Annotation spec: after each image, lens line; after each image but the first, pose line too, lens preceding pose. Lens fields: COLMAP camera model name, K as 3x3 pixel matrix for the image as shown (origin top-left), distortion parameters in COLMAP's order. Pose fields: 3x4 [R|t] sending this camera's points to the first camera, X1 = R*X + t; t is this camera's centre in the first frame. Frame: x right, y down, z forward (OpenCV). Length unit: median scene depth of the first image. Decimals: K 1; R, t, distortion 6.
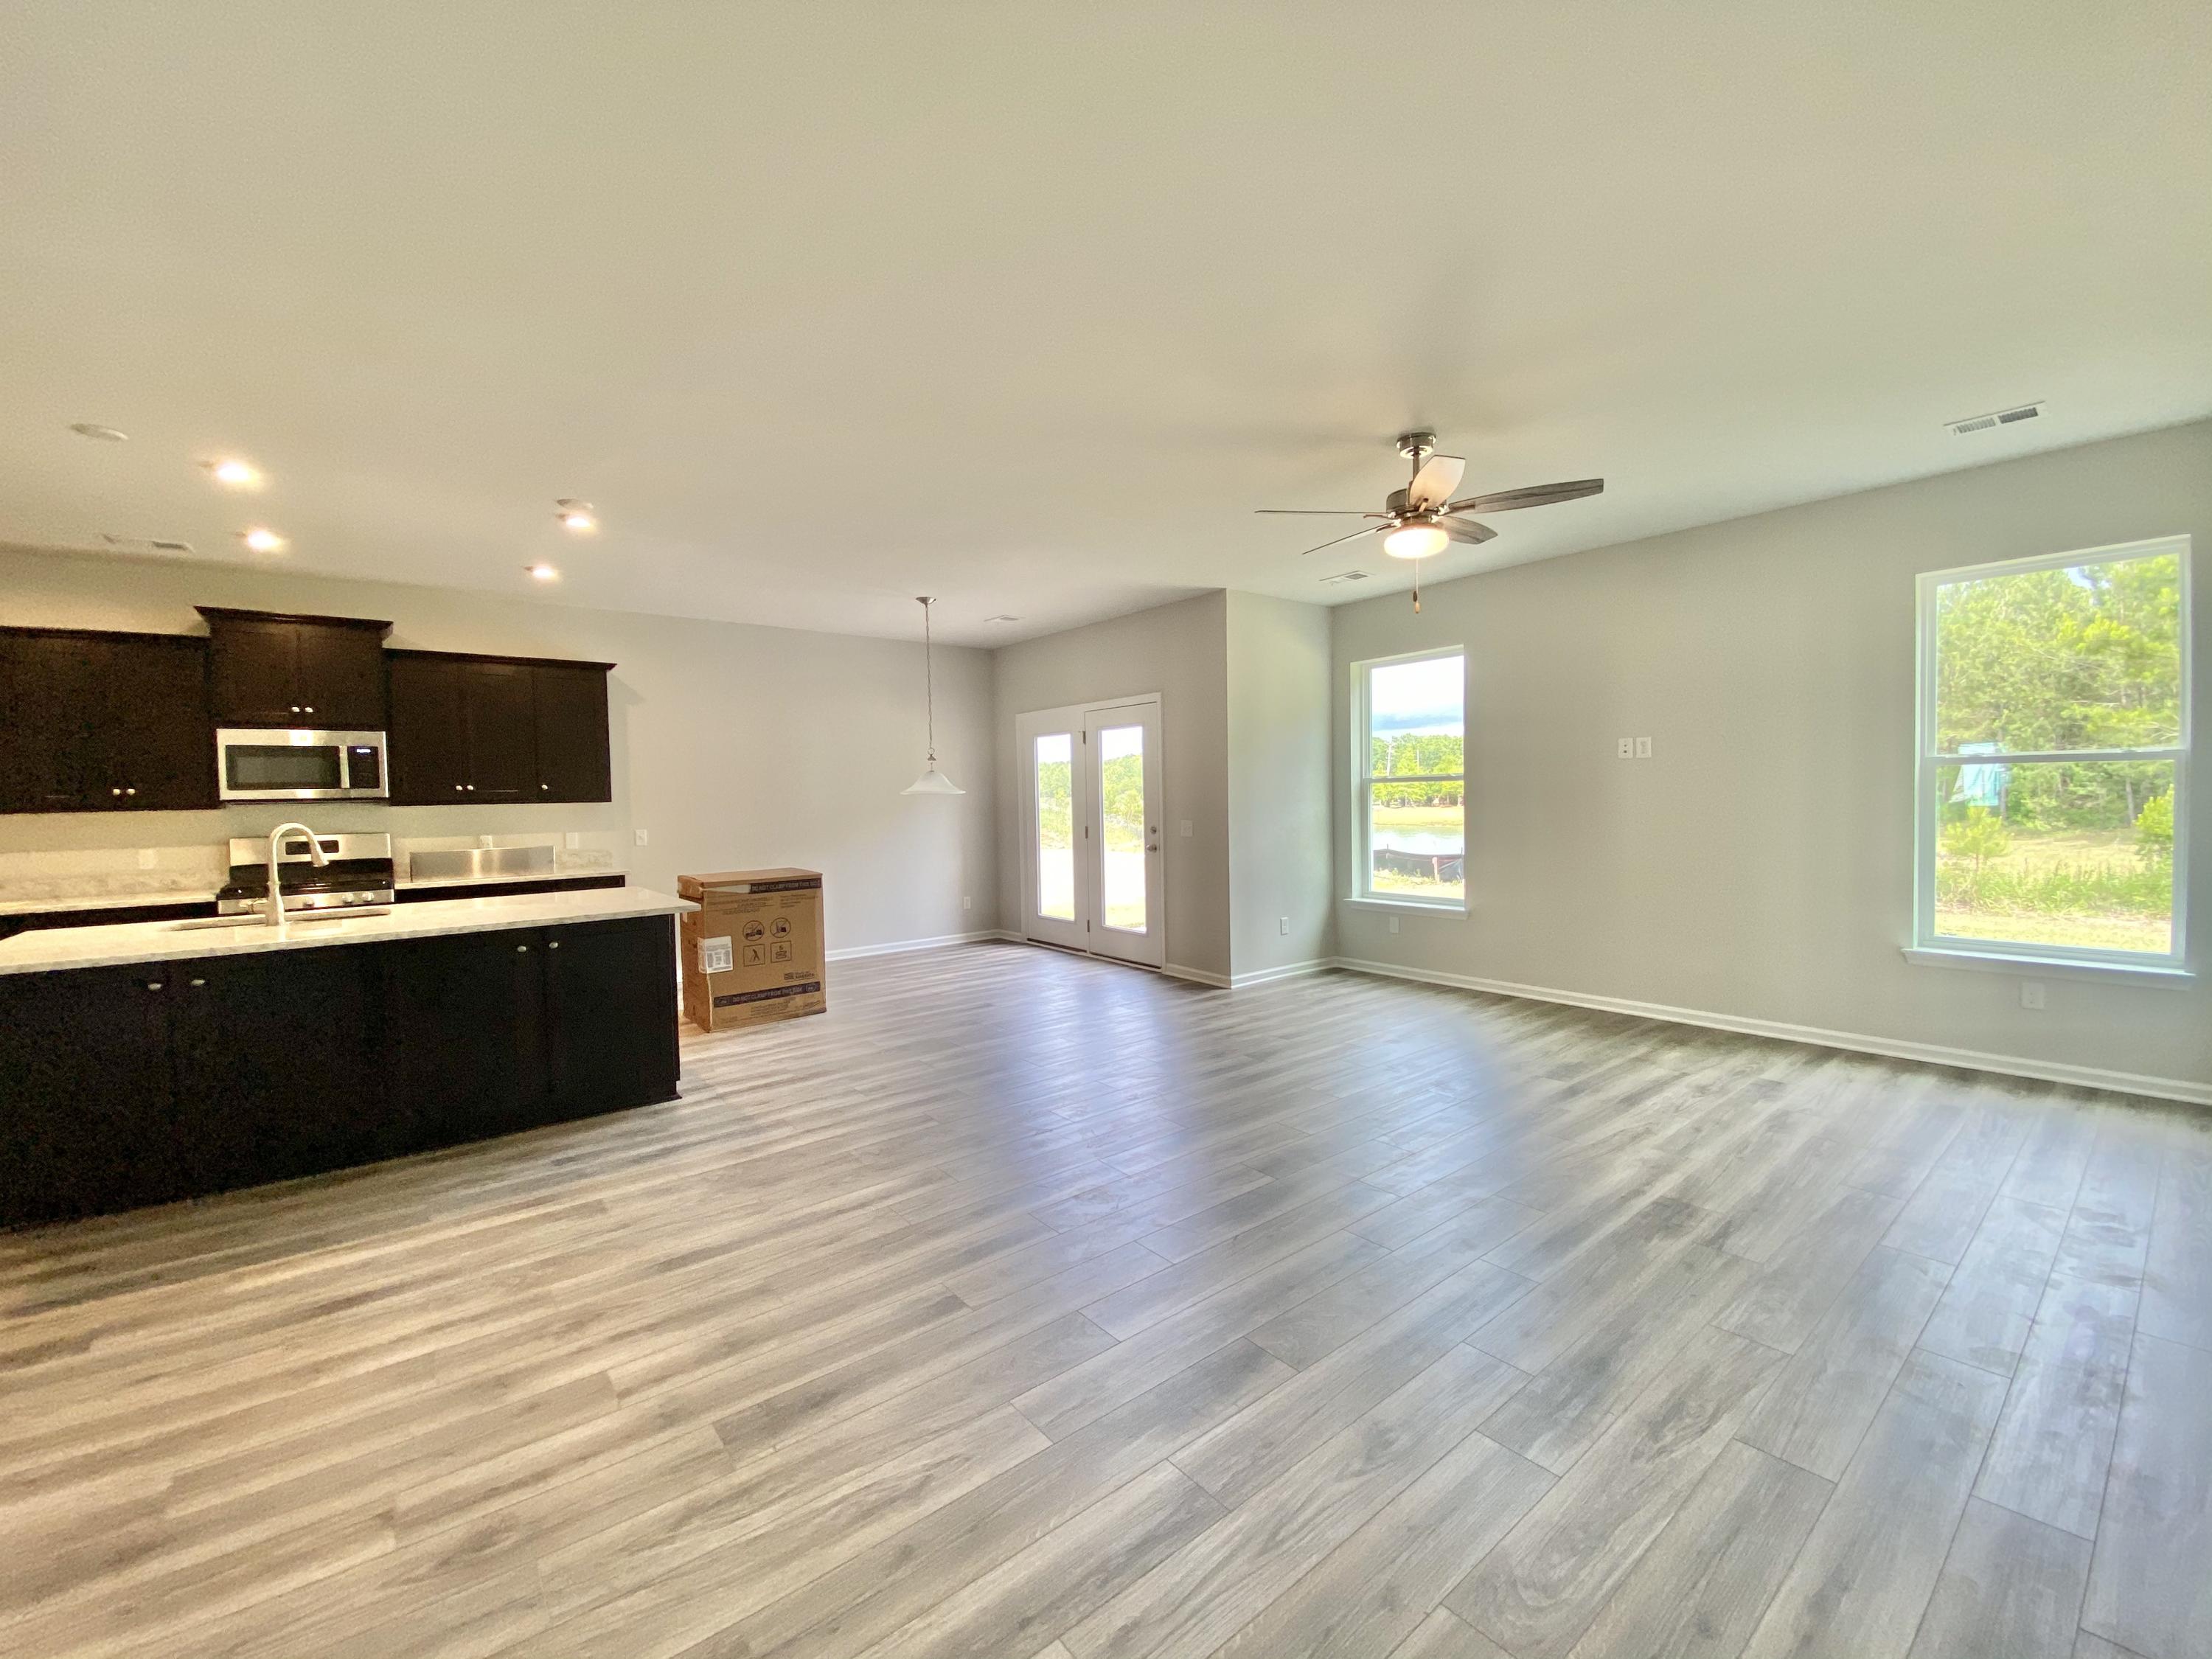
lens RADIAL K [[894.6, 0, 1107.4], [0, 894.6, 820.7], [0, 0, 1]] dist [0.011287, -0.016717]
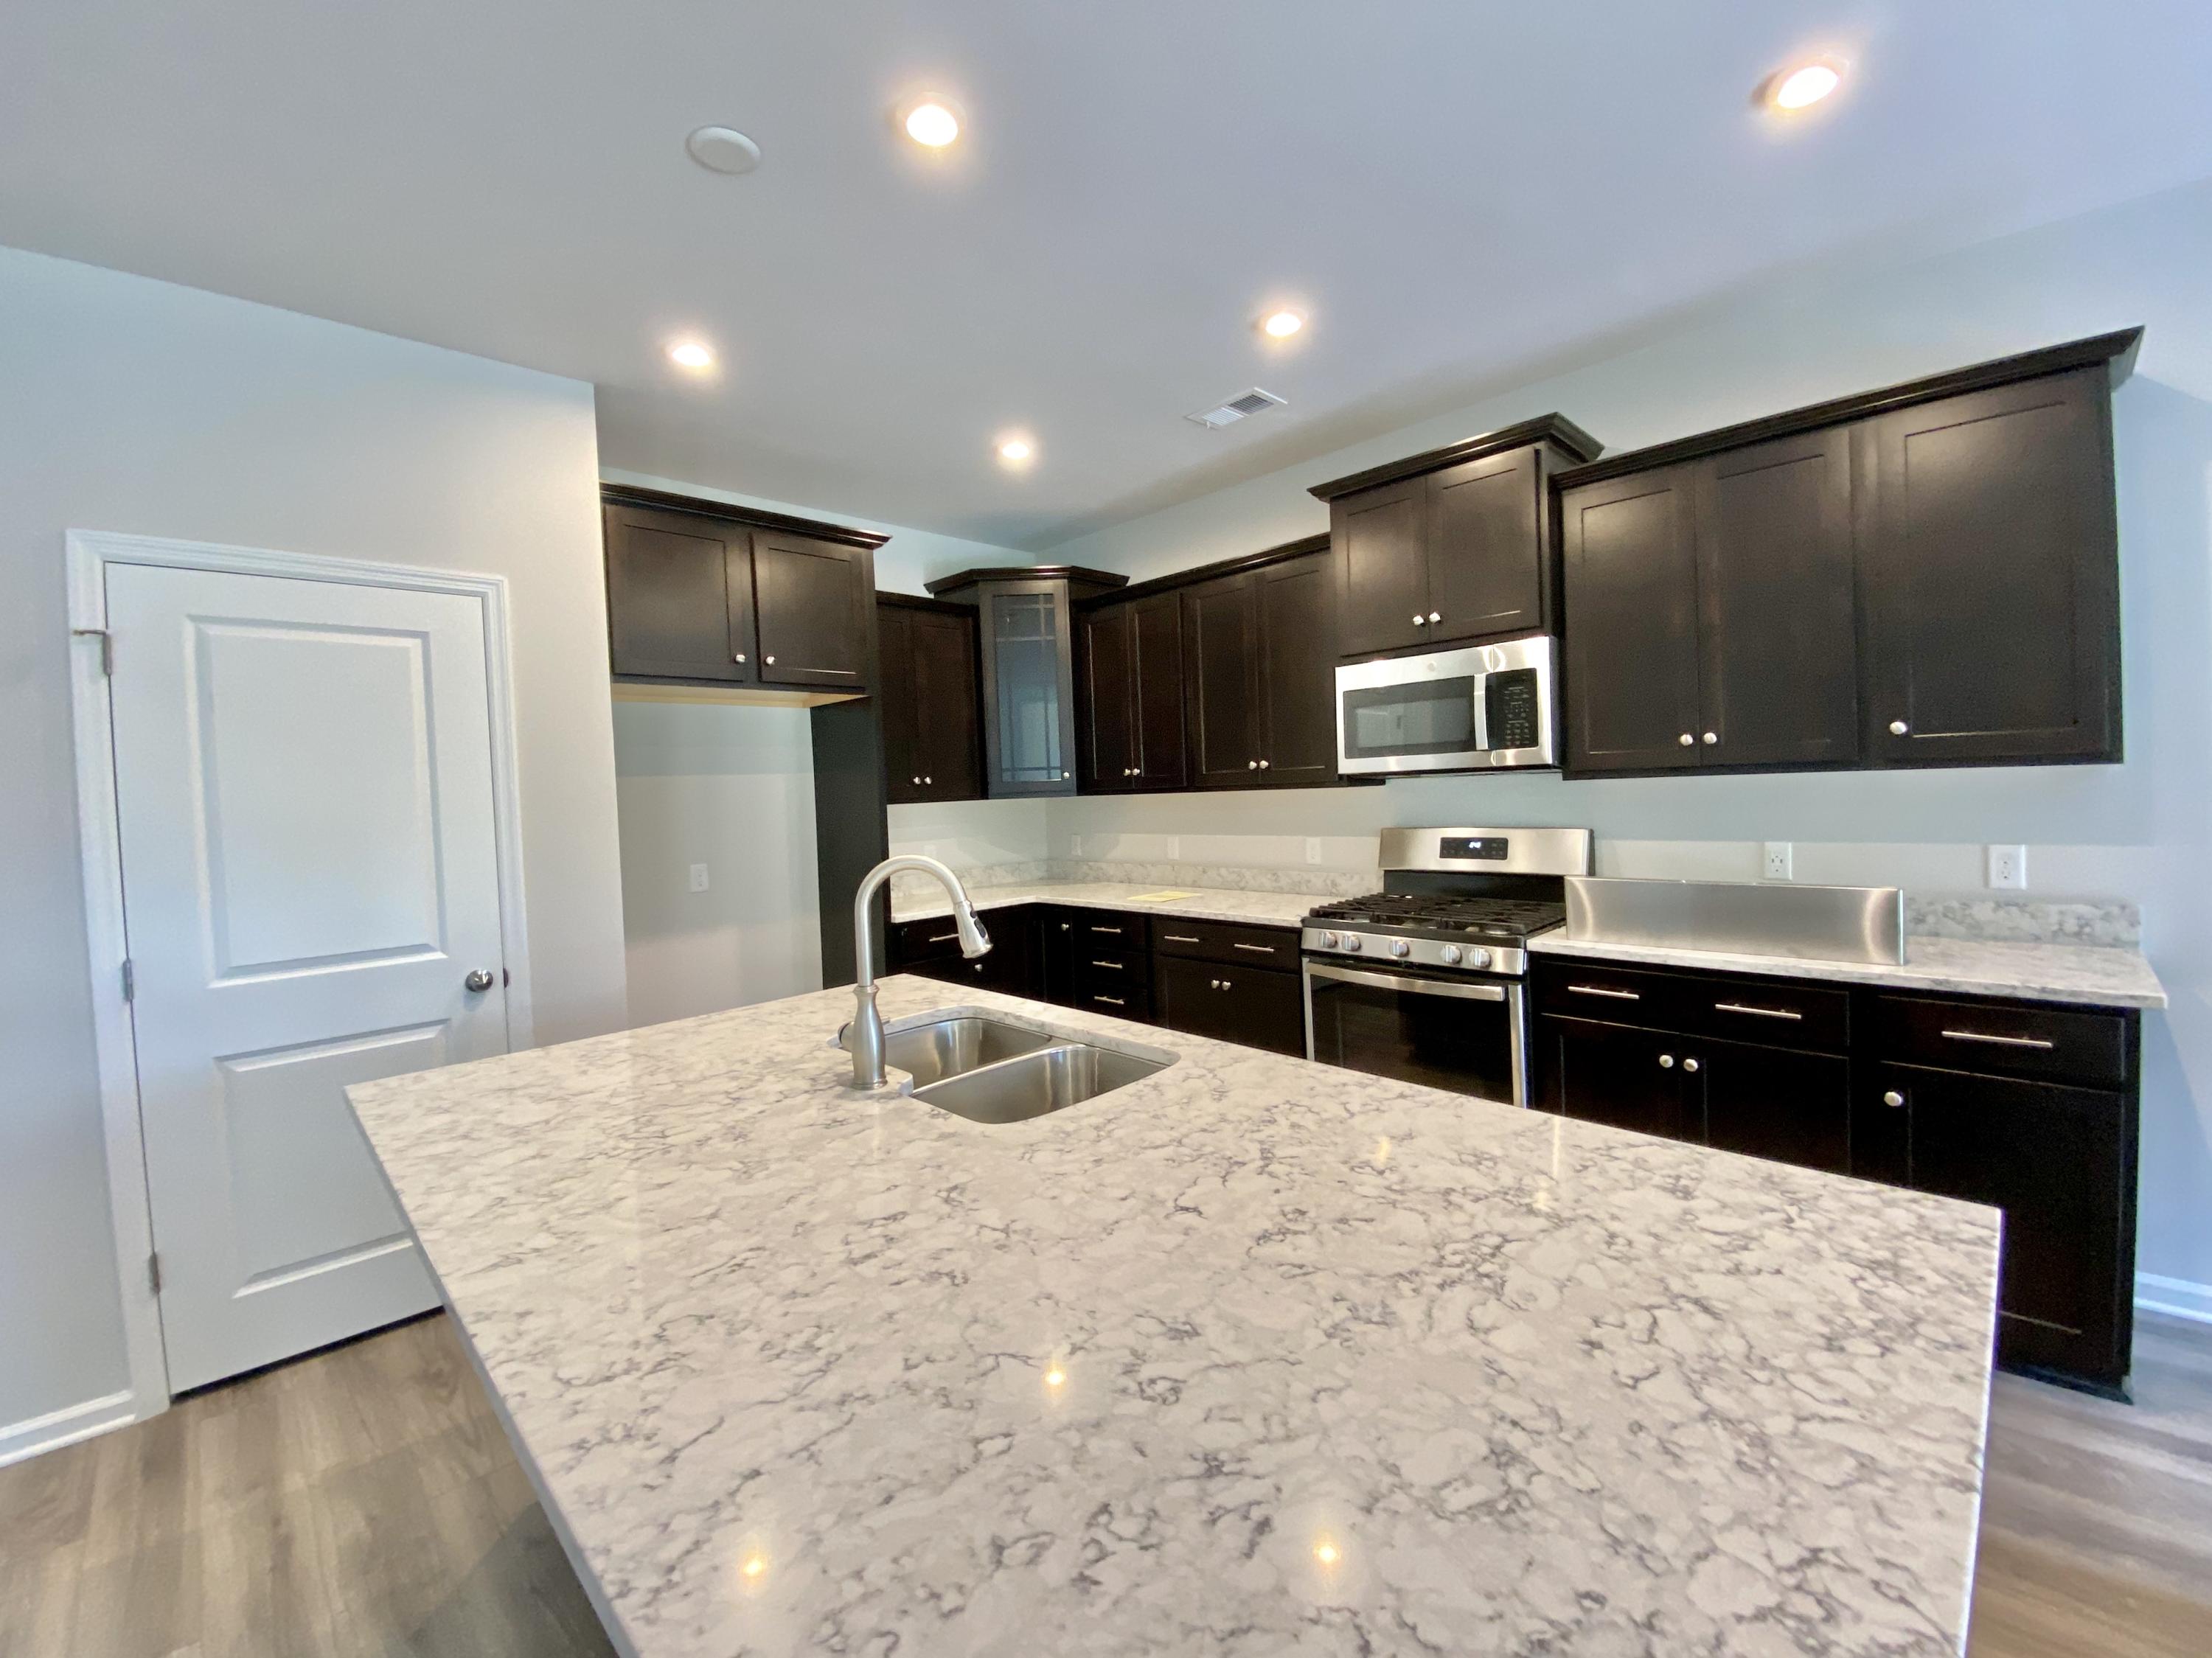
lens RADIAL K [[889.3, 0, 1104.5], [0, 889.3, 817.7], [0, 0, 1]] dist [0.023378, -0.021923]
pose [[0.100729, 0.051317, -0.993590, -0.315993], [0.009942, 0.998567, 0.052582, -0.024738], [0.994864, -0.015175, 0.100075, 0.689393]]
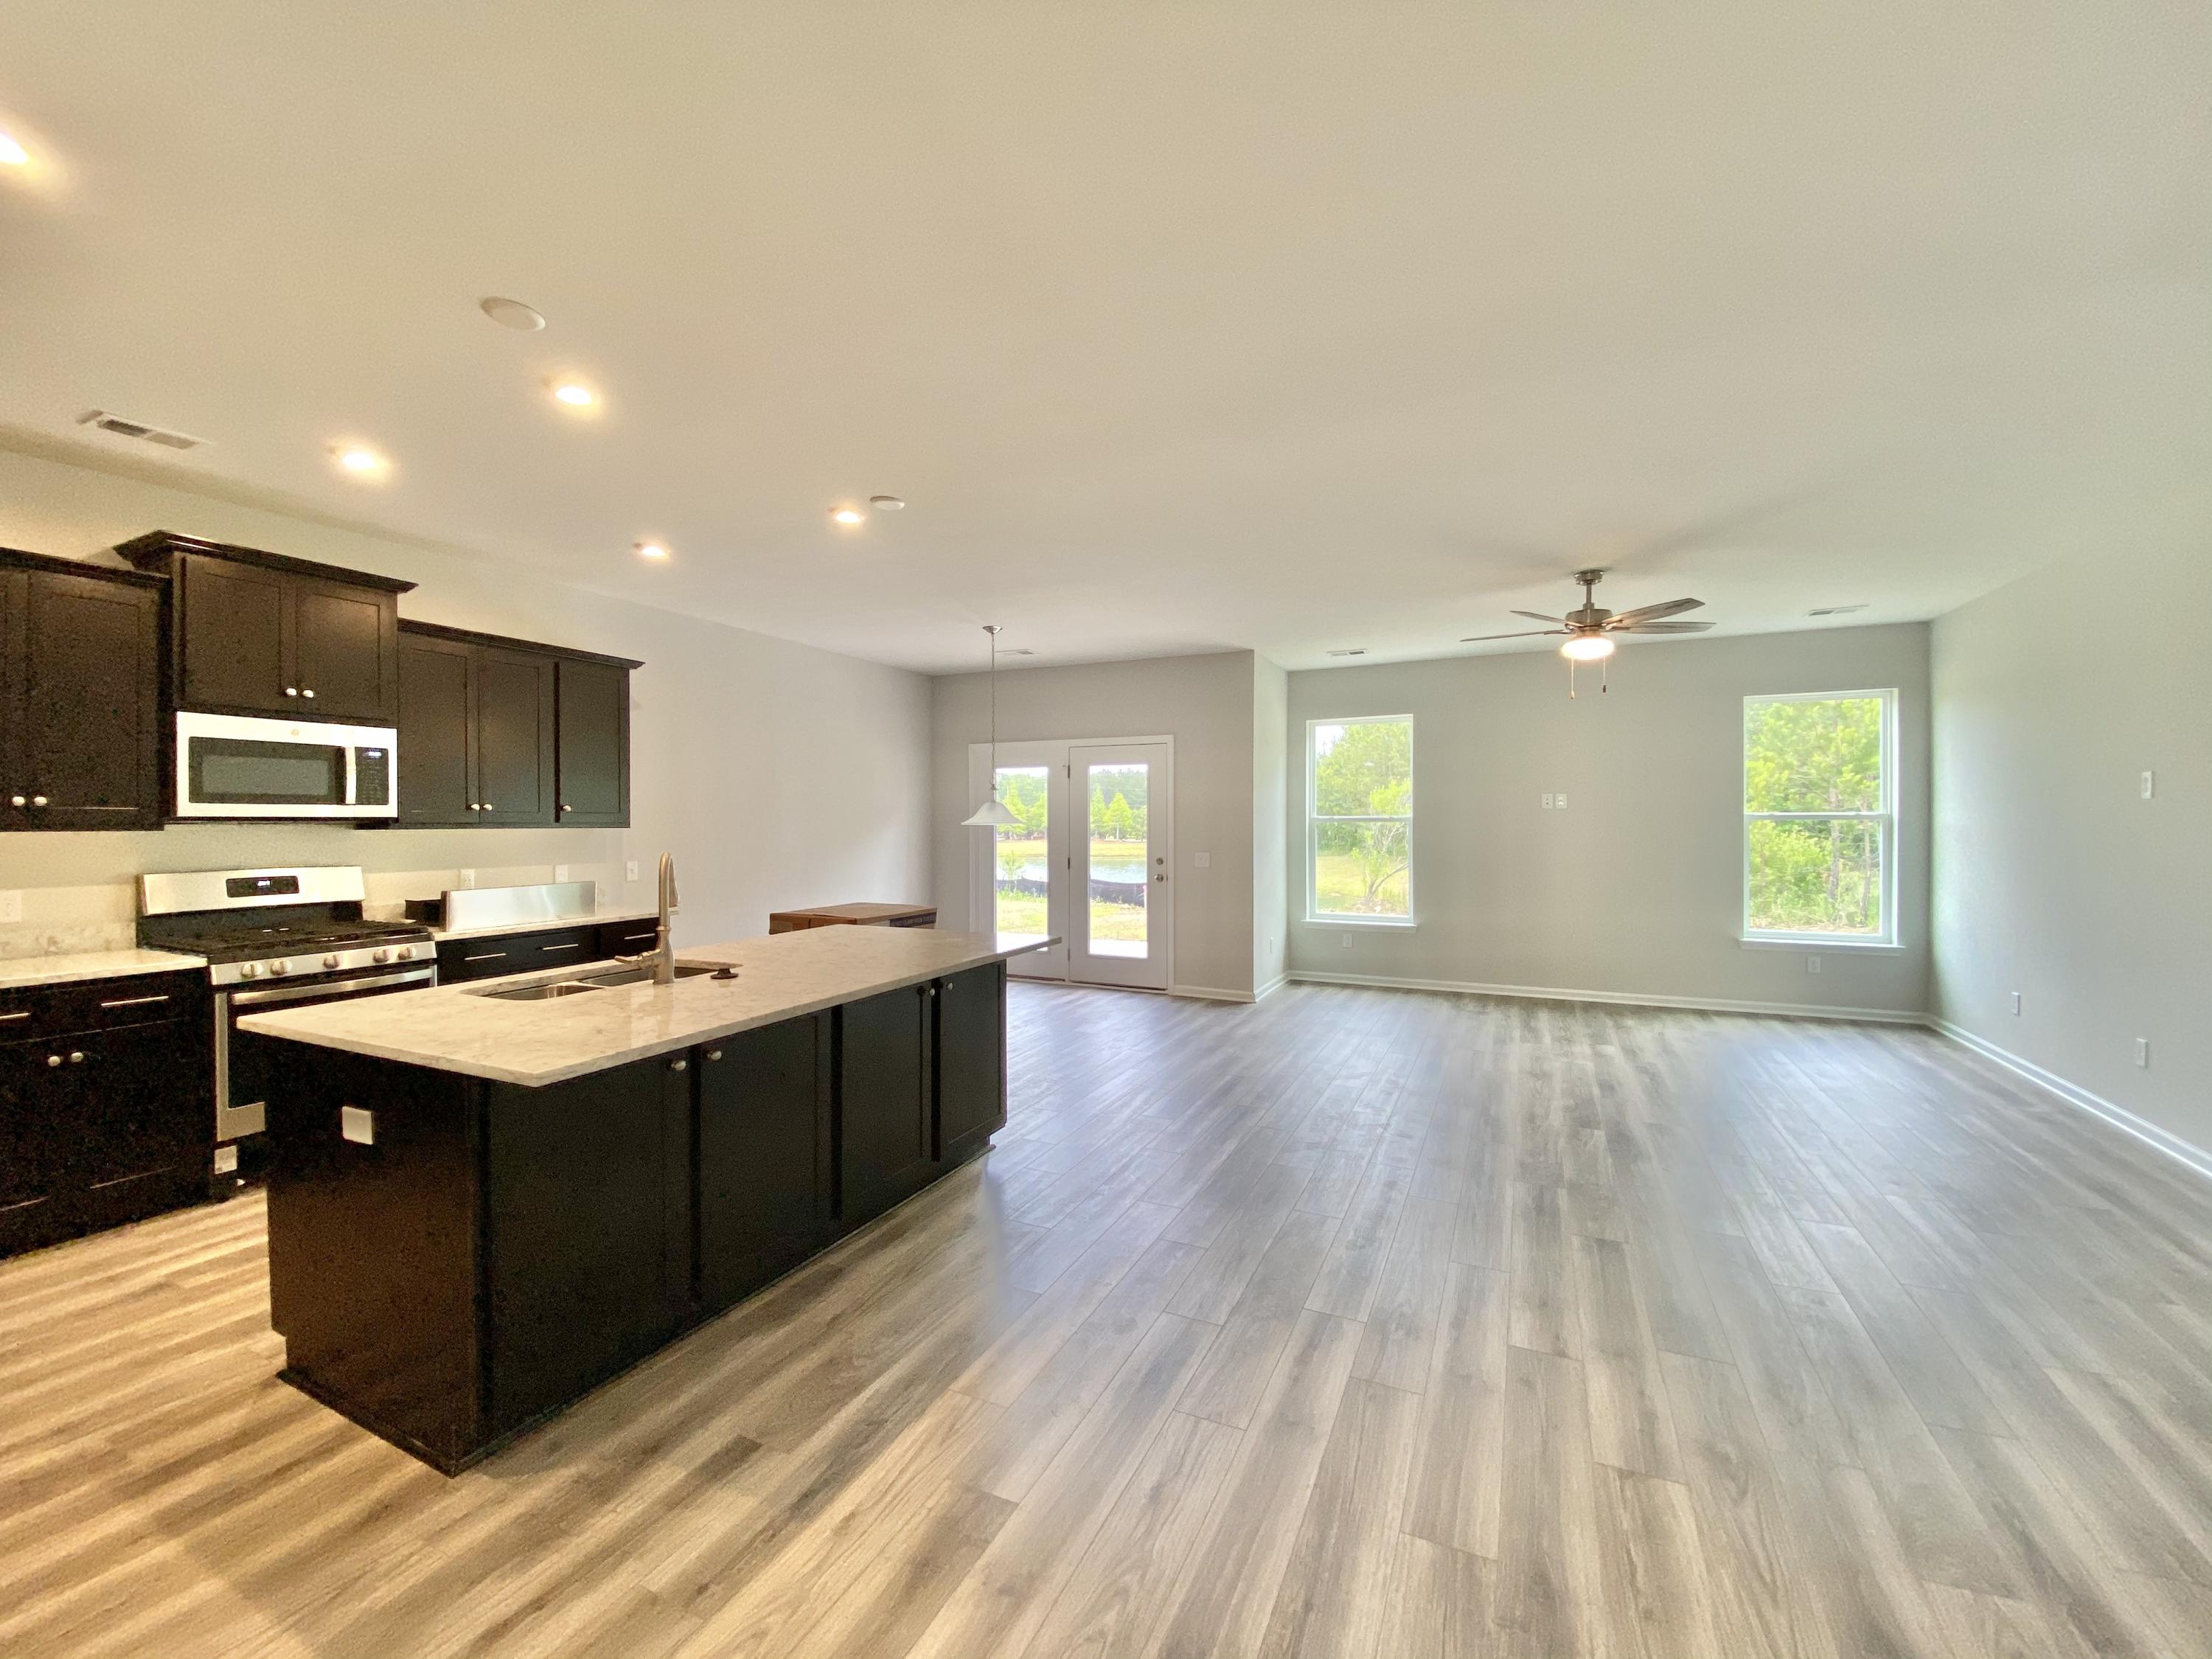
lens RADIAL K [[889.4, 0, 1104.5], [0, 889.4, 818.2], [0, 0, 1]] dist [0.023378, -0.021923]
pose [[0.899763, 0.021110, 0.435869, -0.599056], [-0.004050, 0.999190, -0.040032, 0.001709], [-0.436361, 0.034254, 0.899119, 0.076536]]
